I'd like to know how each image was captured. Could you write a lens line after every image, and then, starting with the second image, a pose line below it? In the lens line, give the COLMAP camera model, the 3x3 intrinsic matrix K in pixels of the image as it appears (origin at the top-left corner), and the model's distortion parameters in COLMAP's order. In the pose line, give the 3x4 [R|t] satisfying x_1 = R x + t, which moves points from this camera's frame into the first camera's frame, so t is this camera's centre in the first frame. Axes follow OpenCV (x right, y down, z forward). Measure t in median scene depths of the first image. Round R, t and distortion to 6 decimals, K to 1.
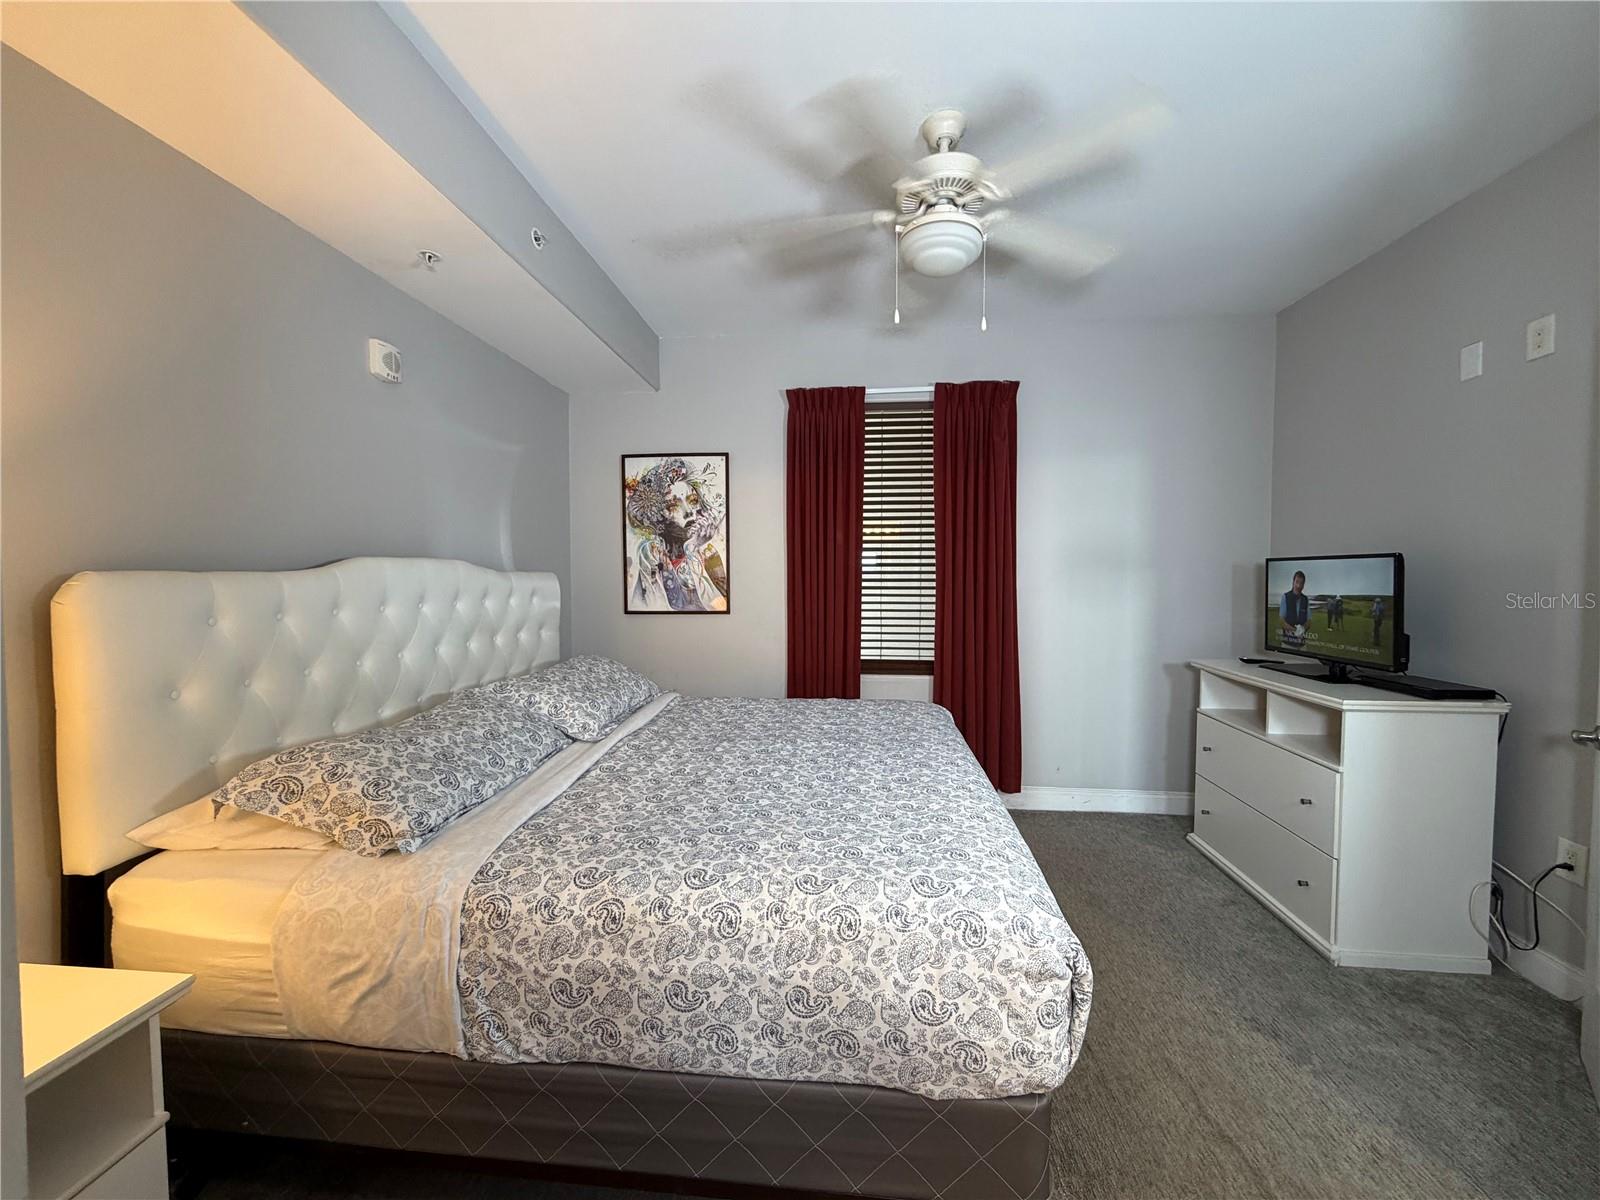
lens RADIAL K [[638.9, 0, 793.5], [0, 638.9, 599.9], [0, 0, 1]] dist [0.003085, -0.000784]
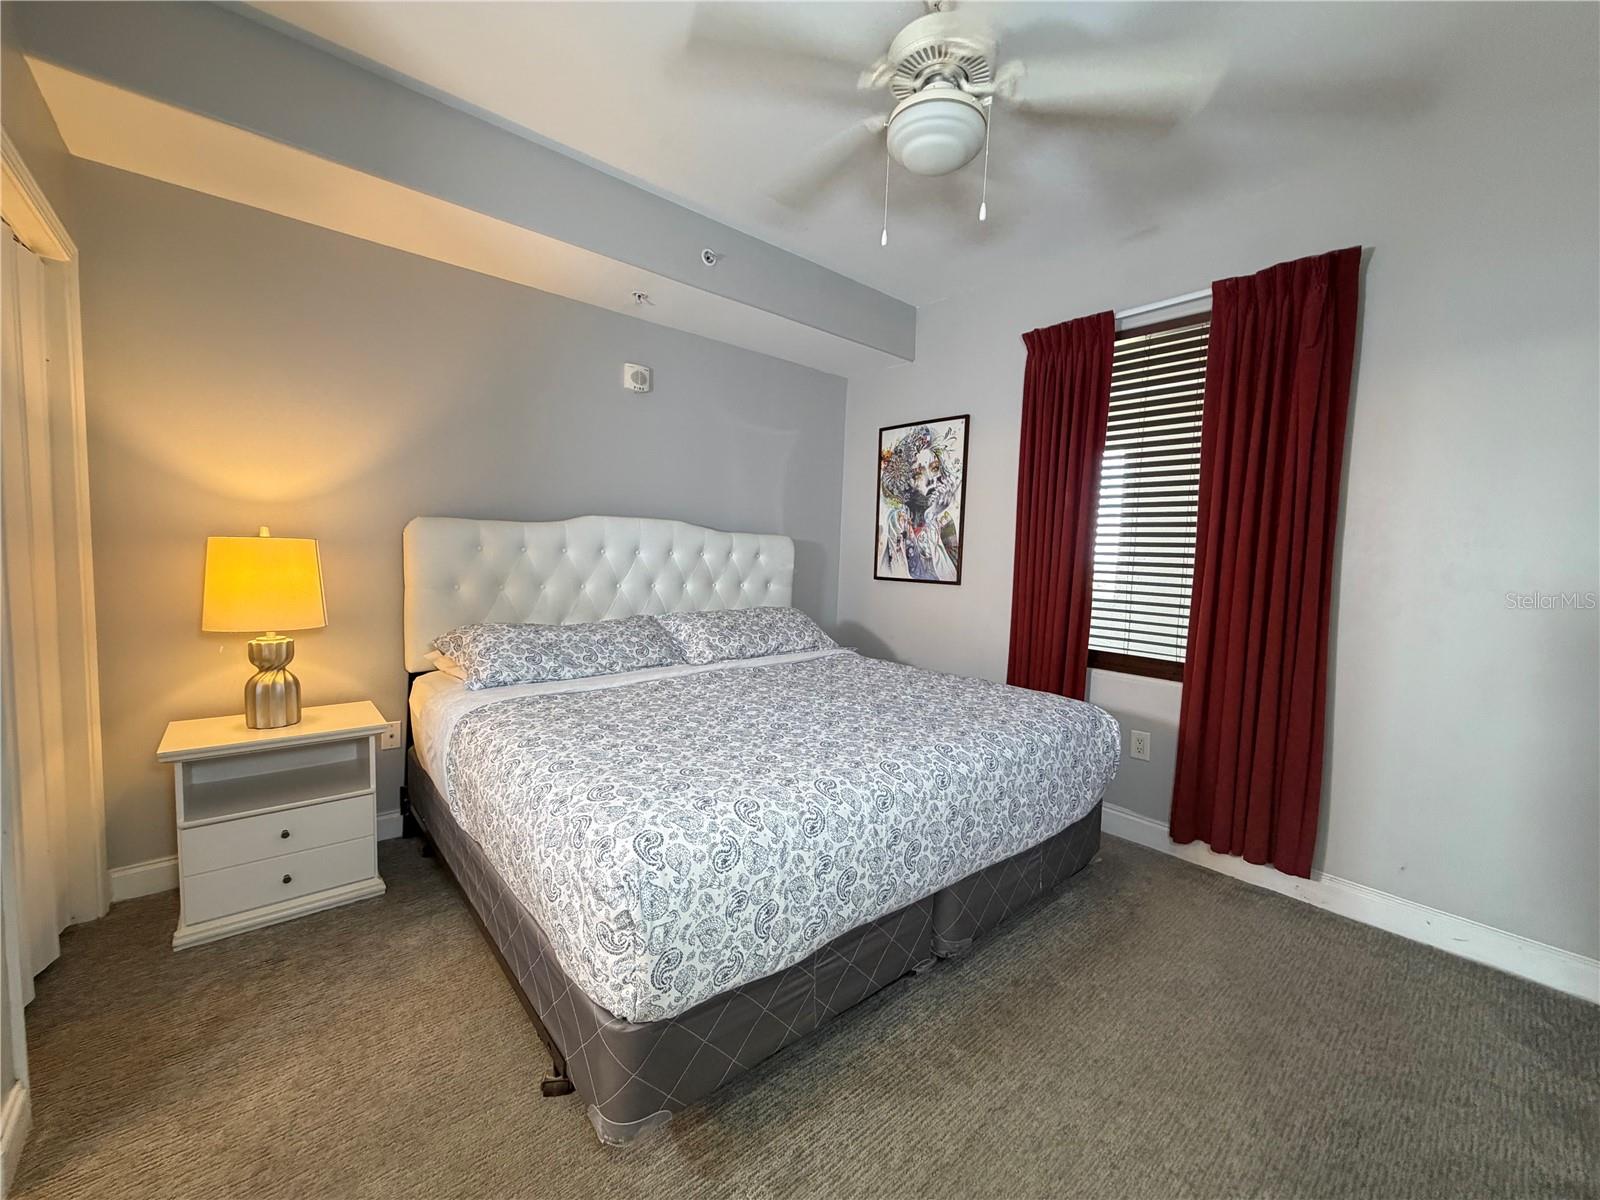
lens RADIAL K [[638.9, 0, 790.6], [0, 638.9, 598.1], [0, 0, 1]] dist [0.003085, -0.000784]
pose [[0.721647, 0.077978, -0.687856, 0.377471], [-0.064767, 0.996882, 0.045062, 0.014775], [0.689225, 0.012031, 0.724447, 0.137474]]
